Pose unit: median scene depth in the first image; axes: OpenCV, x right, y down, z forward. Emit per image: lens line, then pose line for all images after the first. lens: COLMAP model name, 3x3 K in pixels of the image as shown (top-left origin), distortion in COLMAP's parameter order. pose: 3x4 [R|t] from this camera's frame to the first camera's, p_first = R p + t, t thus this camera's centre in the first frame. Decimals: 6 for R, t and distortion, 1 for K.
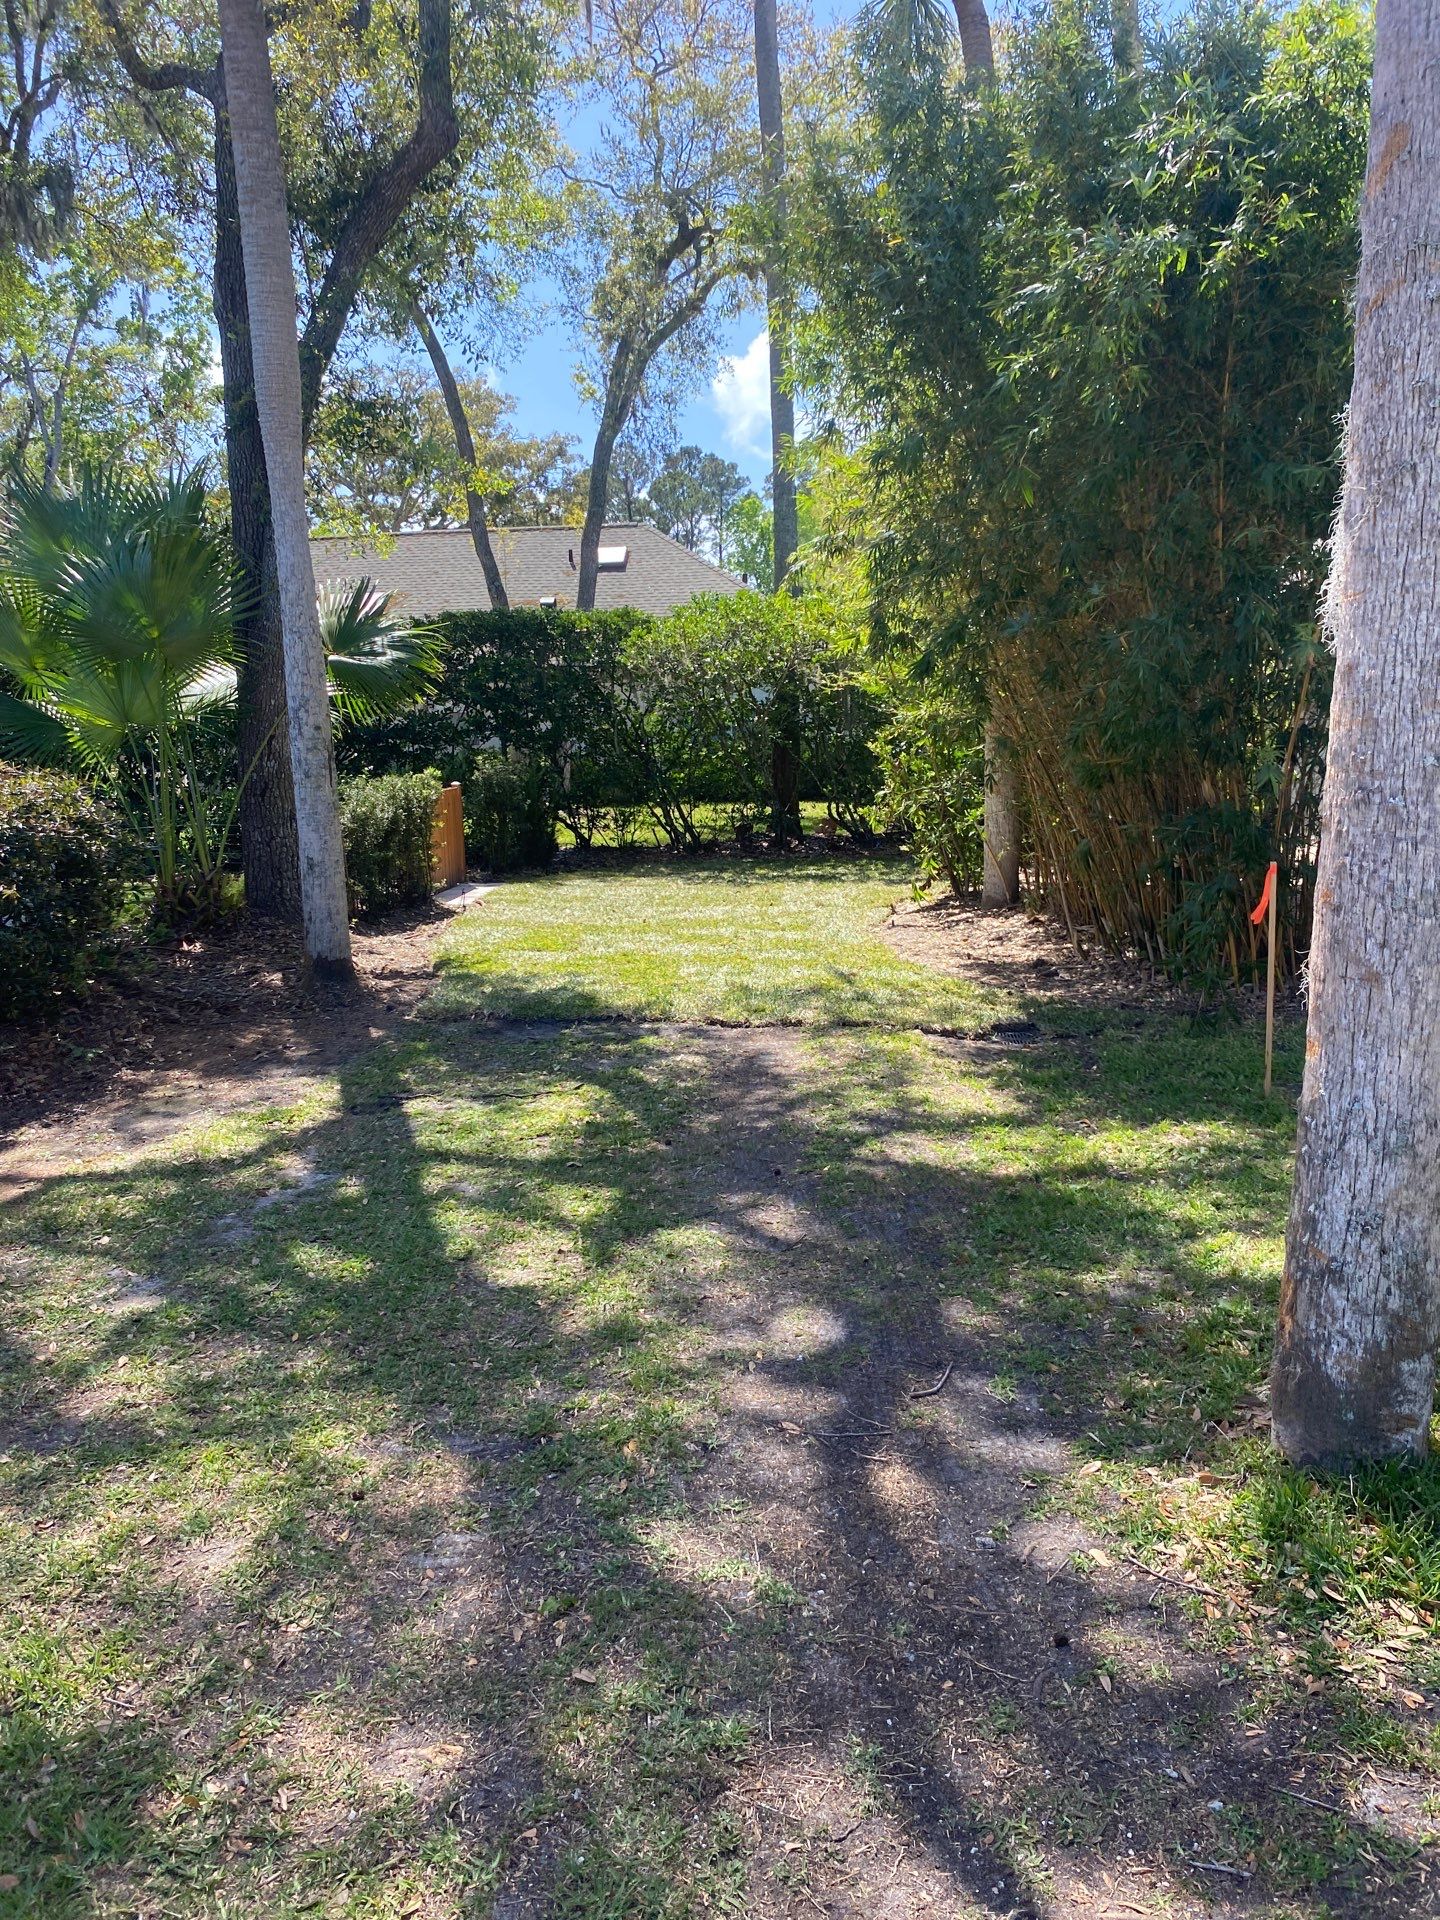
lens RADIAL K [[1487.8, 0, 720.0], [0, 1487.8, 960.0], [0, 0, 1]] dist [0.072732, -0.264073]
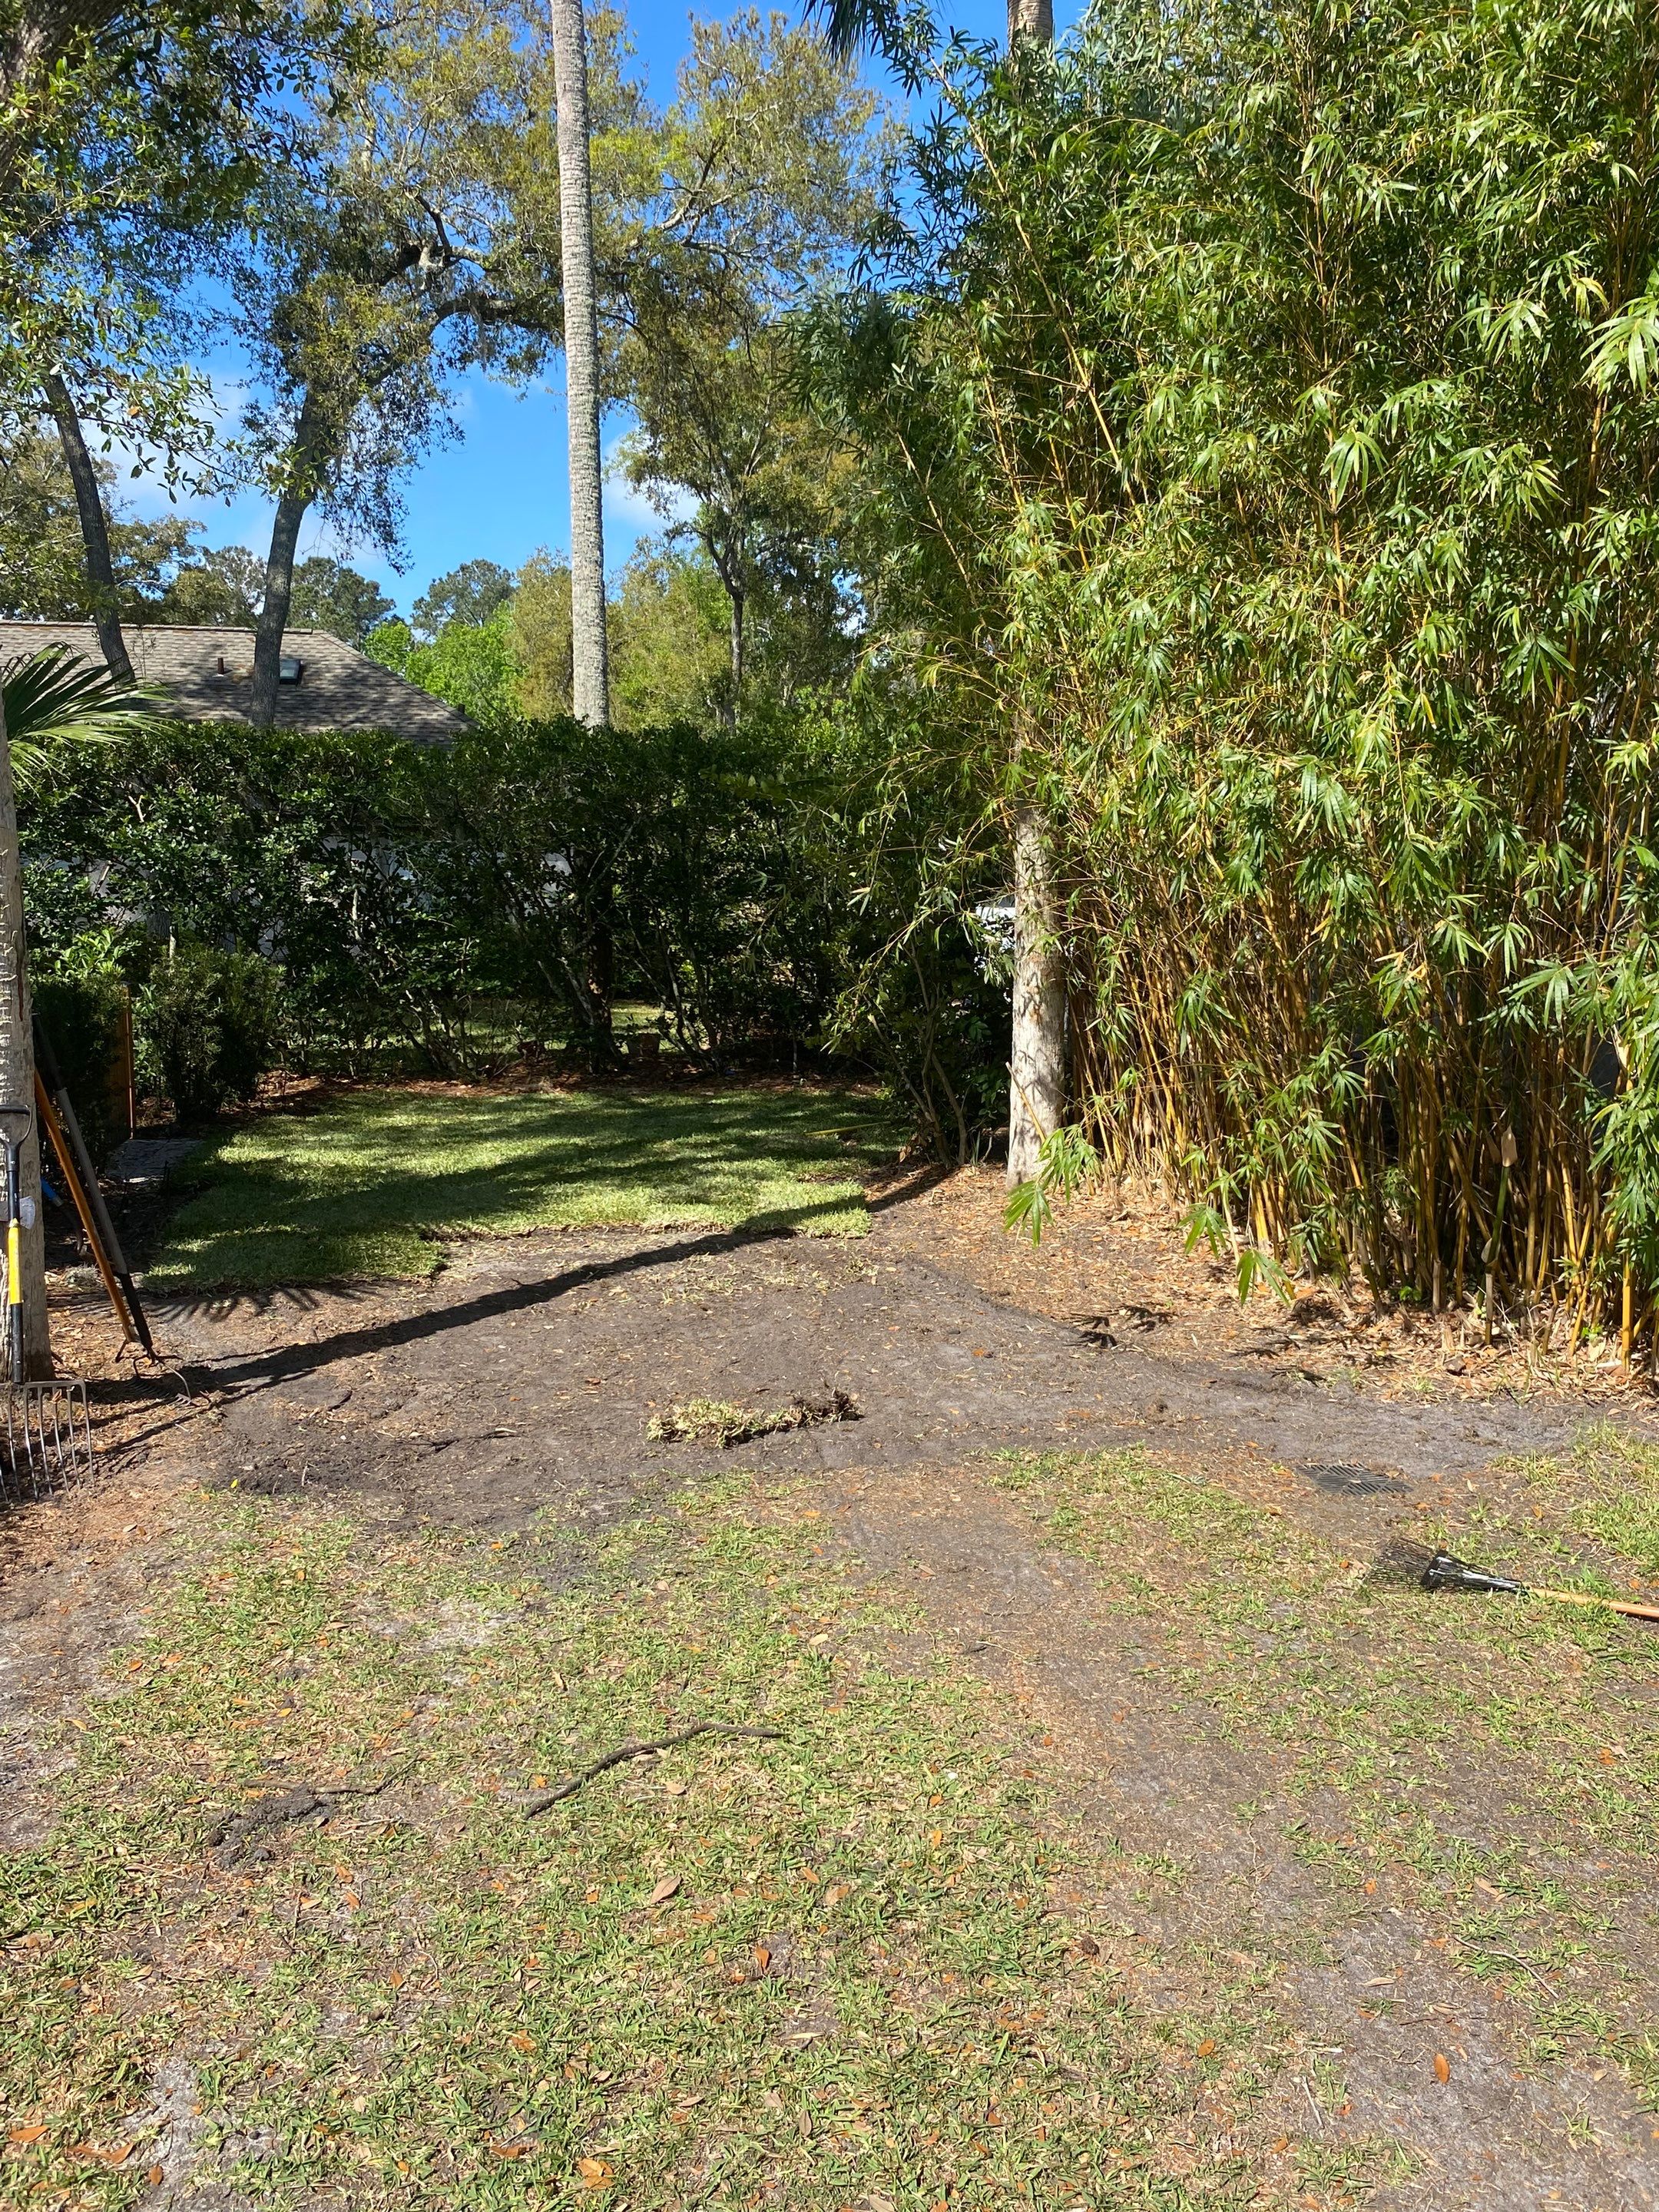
lens RADIAL K [[1712.5, 0, 829.5], [0, 1712.5, 1106.0], [0, 0, 1]] dist [0.012208, -0.002503]
pose [[0.961951, -0.002416, 0.273213, -0.067565], [0.012327, 0.999326, -0.034566, -0.026152], [-0.272945, 0.036619, 0.961332, 0.152632]]
